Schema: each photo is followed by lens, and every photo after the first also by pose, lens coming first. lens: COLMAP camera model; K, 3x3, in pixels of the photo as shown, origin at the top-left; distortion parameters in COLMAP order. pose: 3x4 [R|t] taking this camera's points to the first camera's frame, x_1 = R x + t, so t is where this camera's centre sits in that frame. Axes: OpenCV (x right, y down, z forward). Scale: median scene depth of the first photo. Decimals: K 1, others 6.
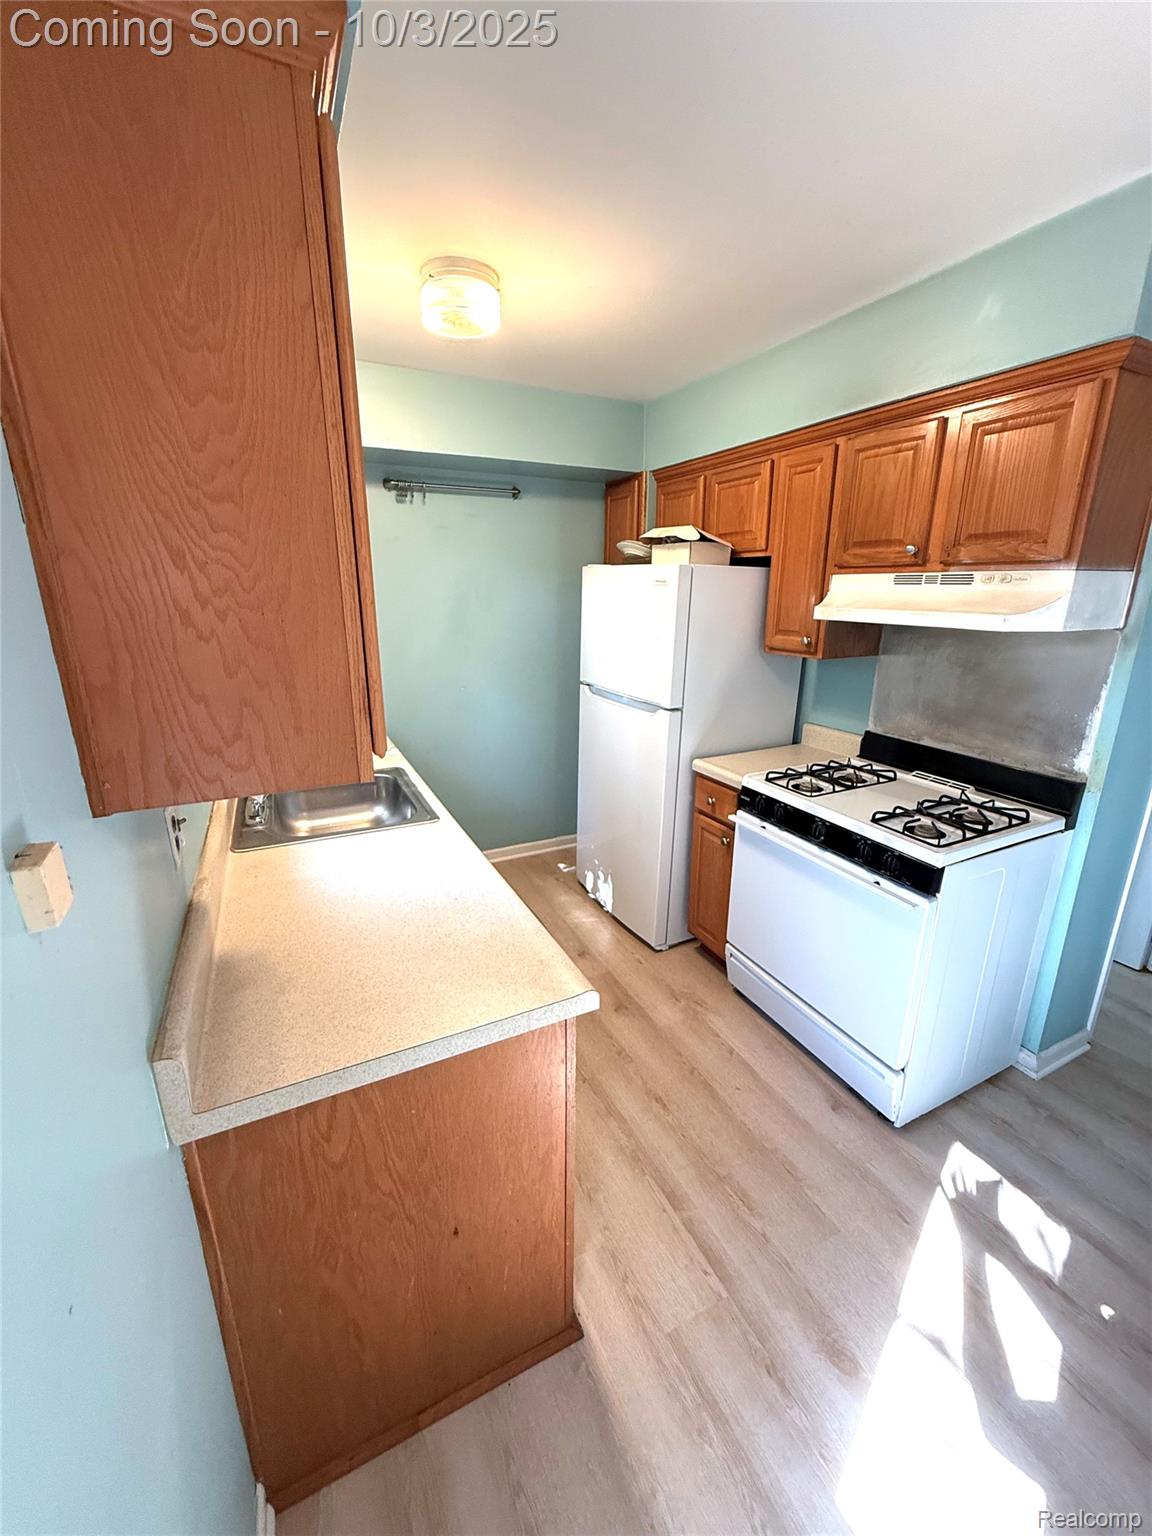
lens RADIAL K [[615.1, 0, 575.2], [0, 615.1, 757.4], [0, 0, 1]] dist [-0.002048, -0.000691]
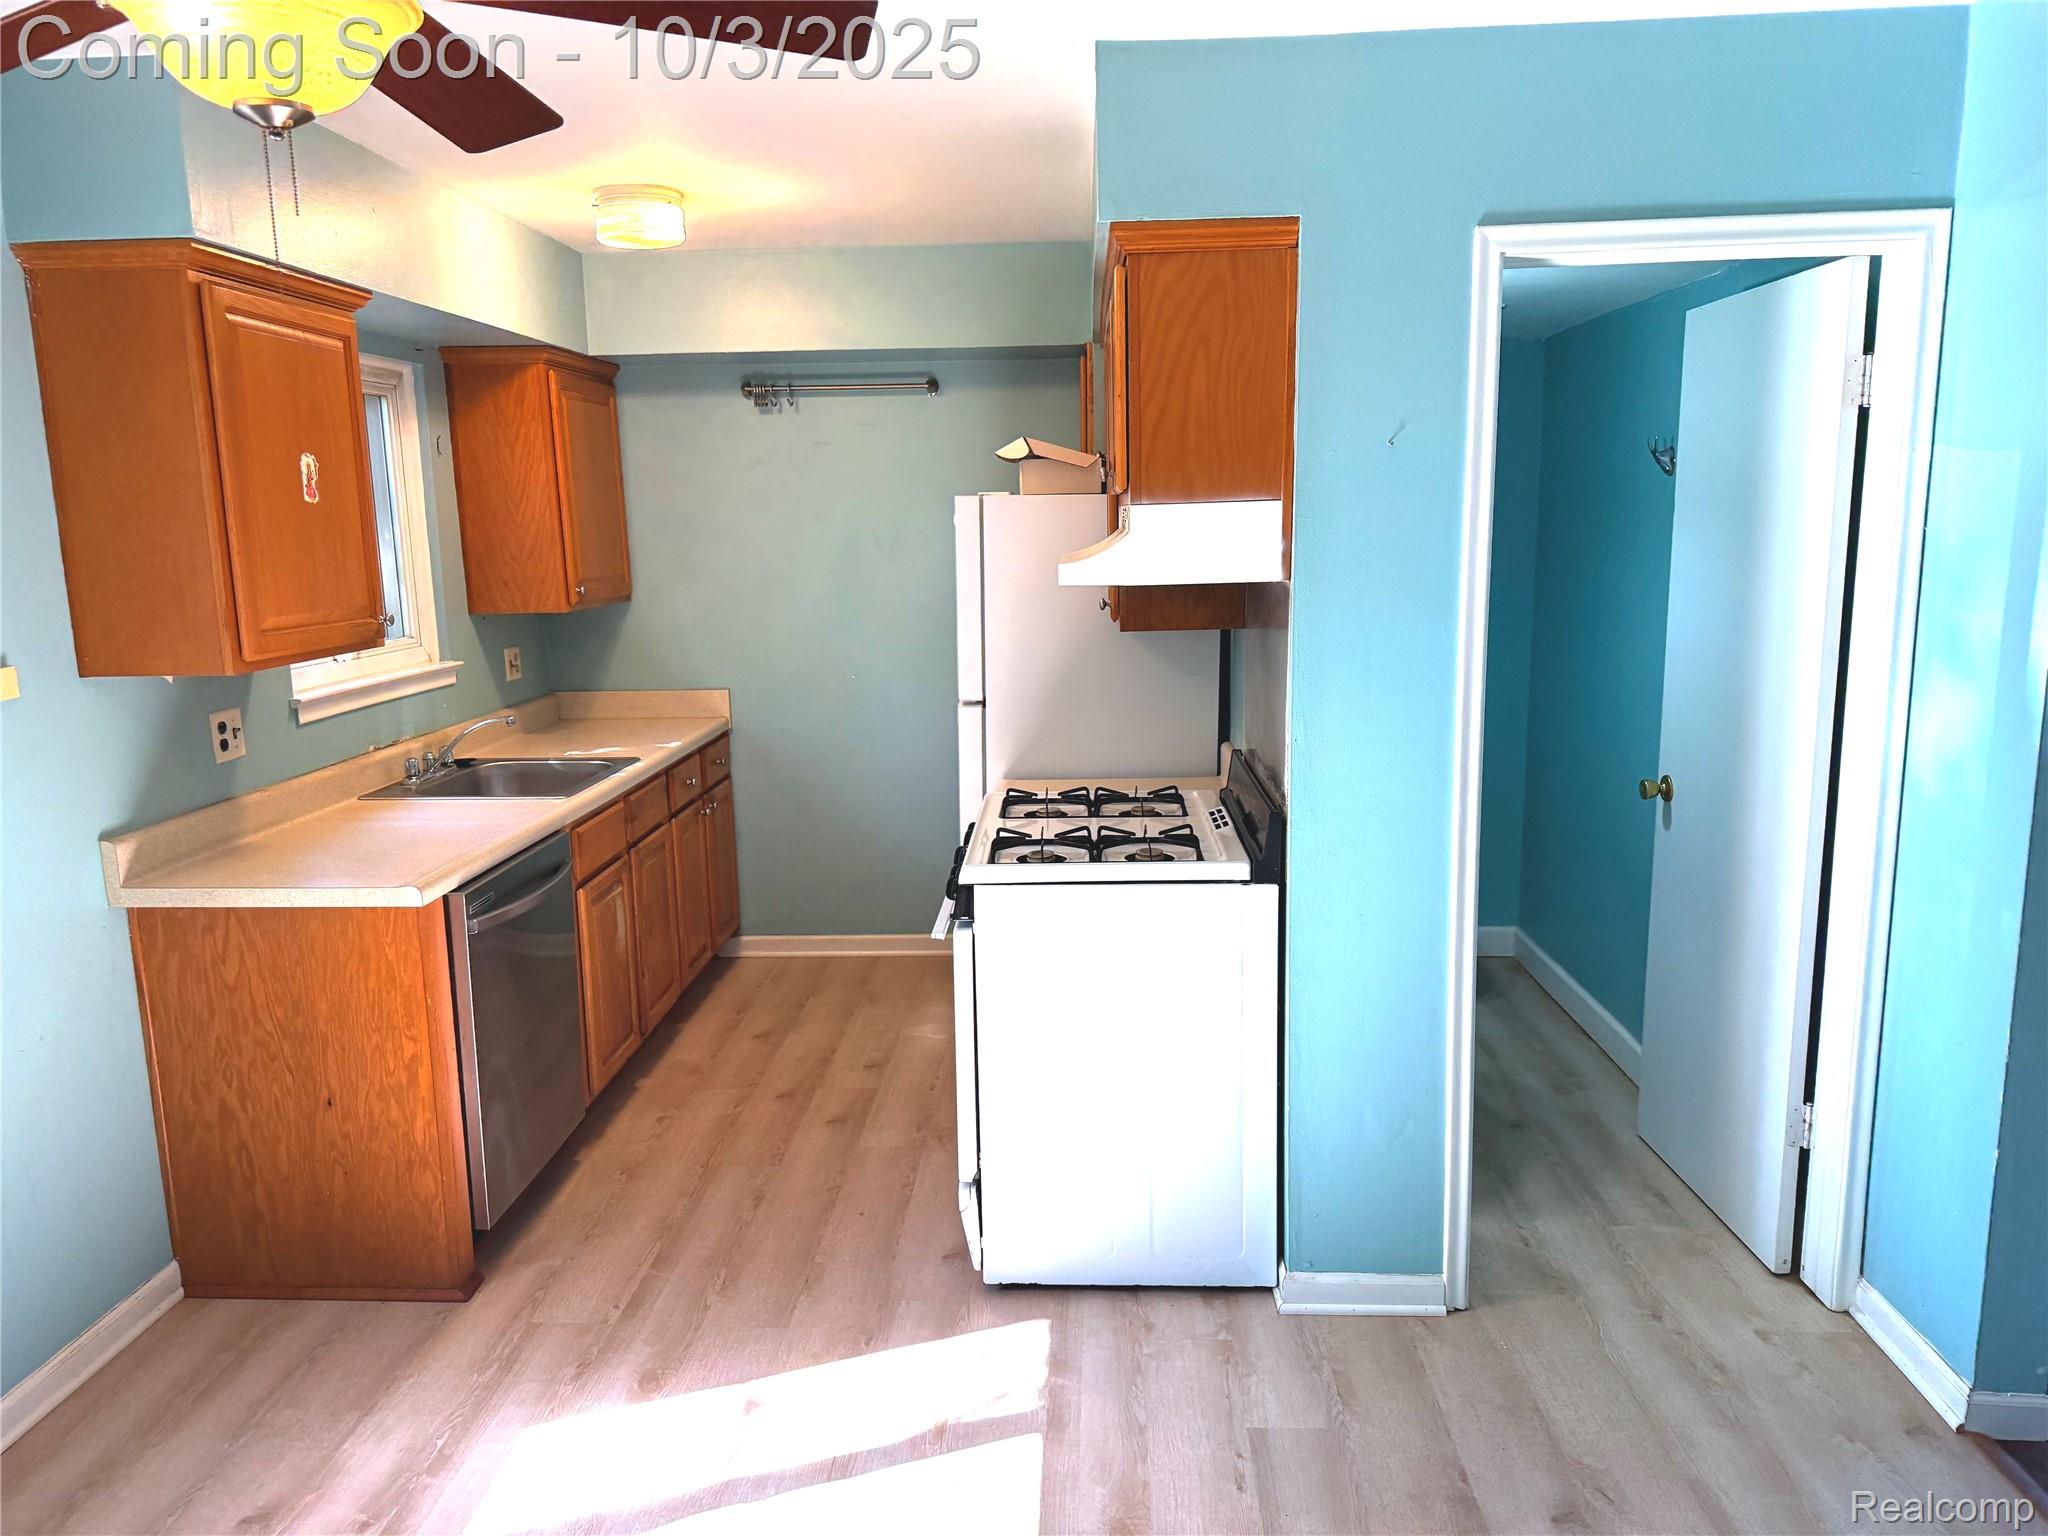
lens RADIAL K [[1444.2, 0, 1012.3], [0, 1444.2, 772.5], [0, 0, 1]] dist [0.062076, -0.100440]
pose [[0.874107, 0.065841, -0.481251, 1.231893], [-0.108849, 0.992125, -0.061970, 0.118091], [0.473381, 0.106552, 0.874390, -0.461179]]
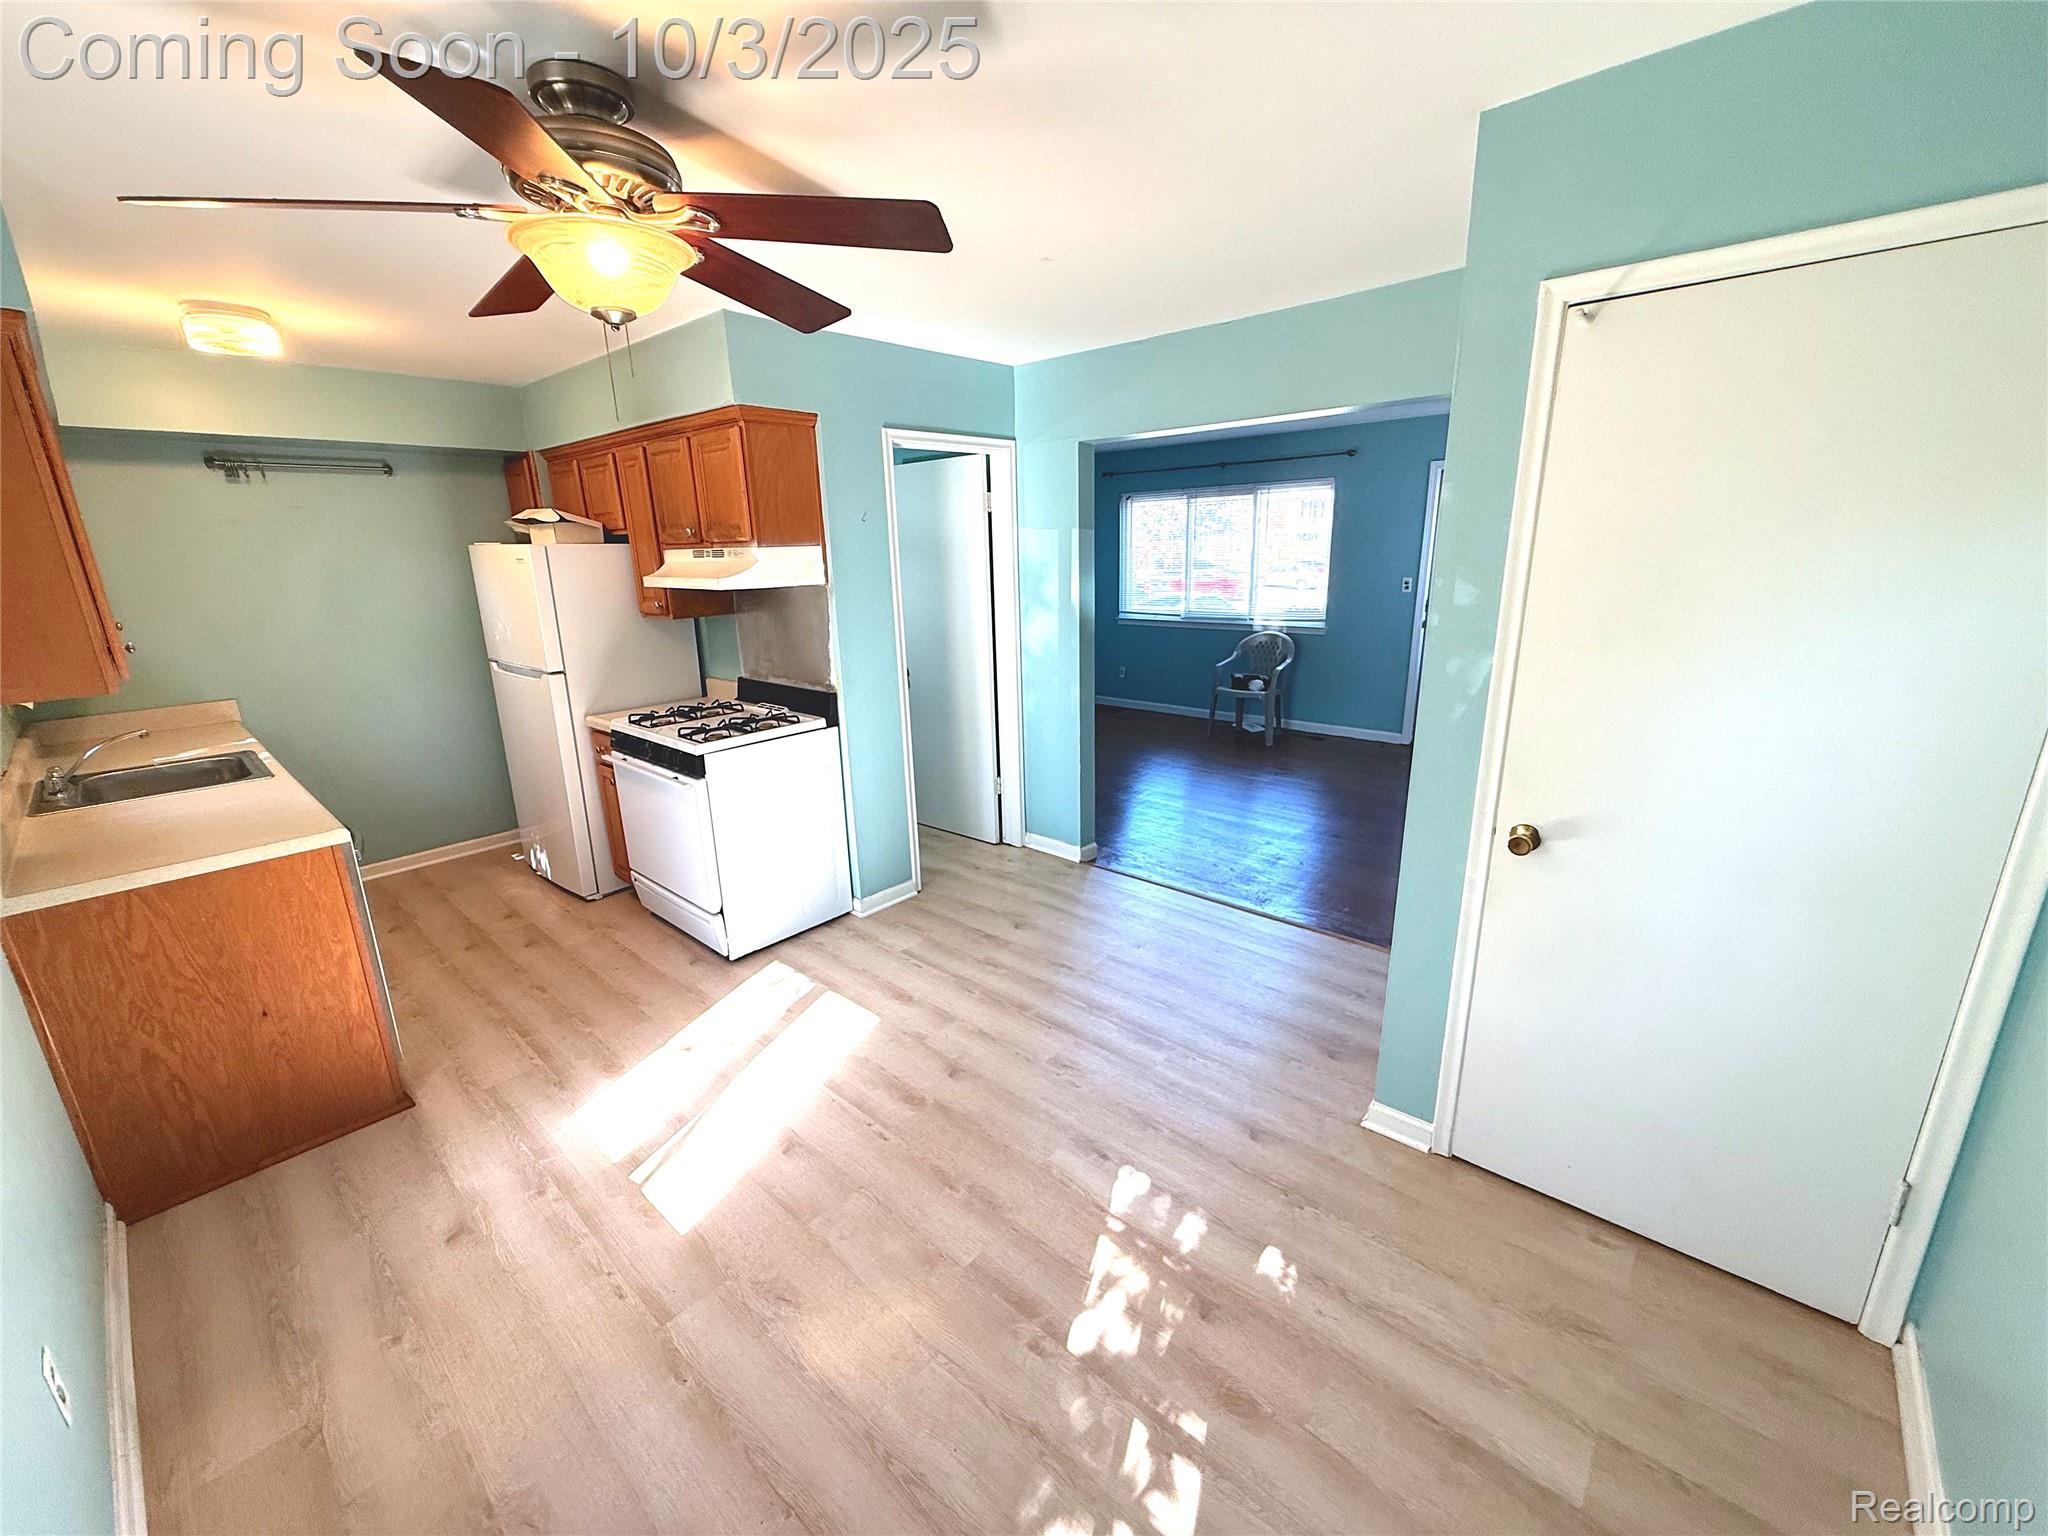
lens RADIAL K [[820.1, 0, 1024.0], [0, 820.1, 768.0], [0, 0, 1]] dist [-0.002048, -0.000691]
pose [[0.925047, -0.123403, 0.359248, 0.493324], [0.127190, 0.991791, 0.013178, 0.228439], [-0.357926, 0.033503, 0.933149, -0.861835]]
